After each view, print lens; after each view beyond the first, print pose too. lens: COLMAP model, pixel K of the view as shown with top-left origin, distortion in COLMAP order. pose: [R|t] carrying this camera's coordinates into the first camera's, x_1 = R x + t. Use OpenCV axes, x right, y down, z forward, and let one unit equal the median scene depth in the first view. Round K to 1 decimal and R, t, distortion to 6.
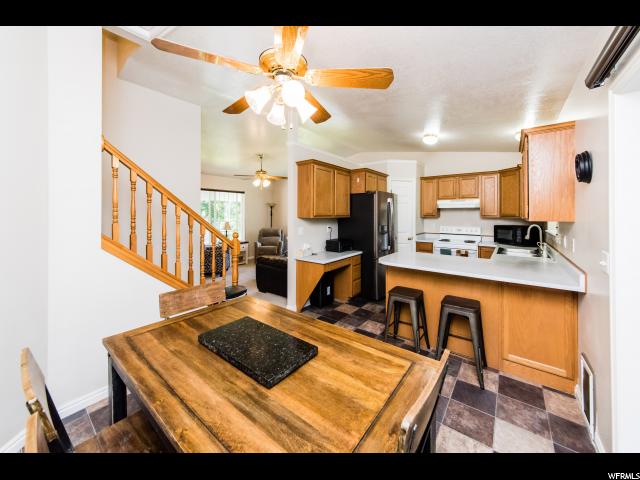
lens RADIAL K [[231.5, 0, 338.3], [0, 231.5, 211.5], [0, 0, 1]] dist [-0.000145, -0.000069]
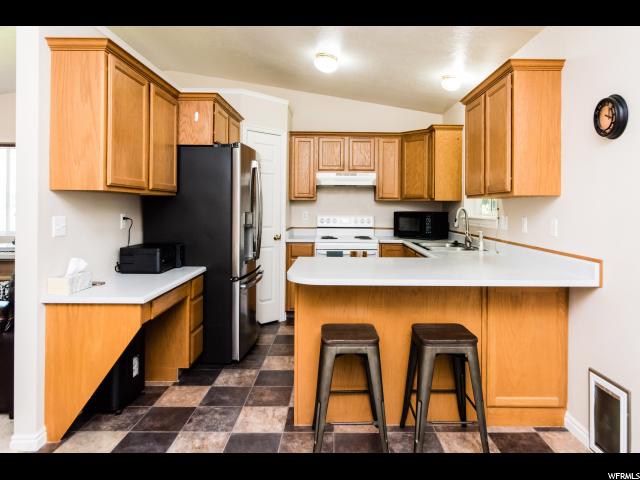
lens RADIAL K [[382.5, 0, 341.4], [0, 382.5, 202.7], [0, 0, 1]] dist [-0.000549, -0.003022]
pose [[0.810623, 0.007367, 0.585521, -0.129905], [-0.011486, 0.999929, 0.003320, 0.033581], [-0.585455, -0.009416, 0.810650, 0.192268]]
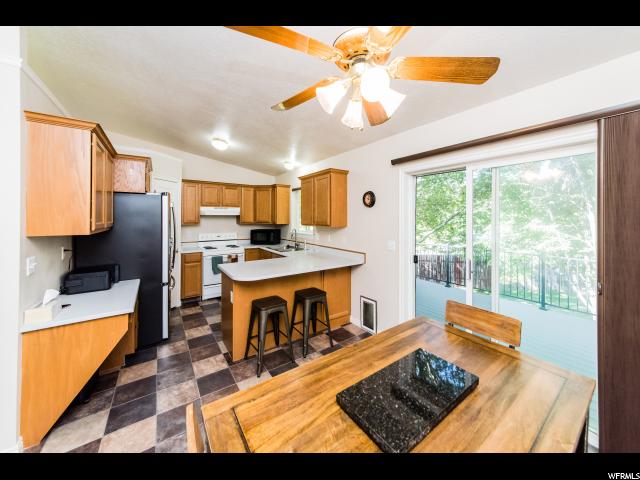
lens RADIAL K [[223.8, 0, 325.0], [0, 223.8, 216.2], [0, 0, 1]] dist [0.000746, 0.000194]
pose [[0.348308, 0.007781, 0.937348, -0.315925], [-0.010194, 0.999938, -0.004512, -0.013072], [-0.937325, -0.007984, 0.348365, 0.258816]]
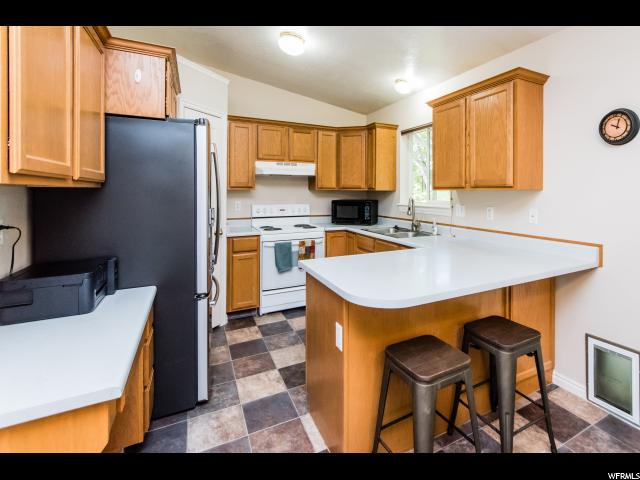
lens RADIAL K [[305.9, 0, 373.1], [0, 305.9, 190.8], [0, 0, 1]] dist [-0.000154, 0.000045]
pose [[0.449665, 0.000002, 0.893197, -0.156003], [-0.012155, 0.999907, 0.006117, 0.022913], [-0.893114, -0.013608, 0.449624, 0.492845]]
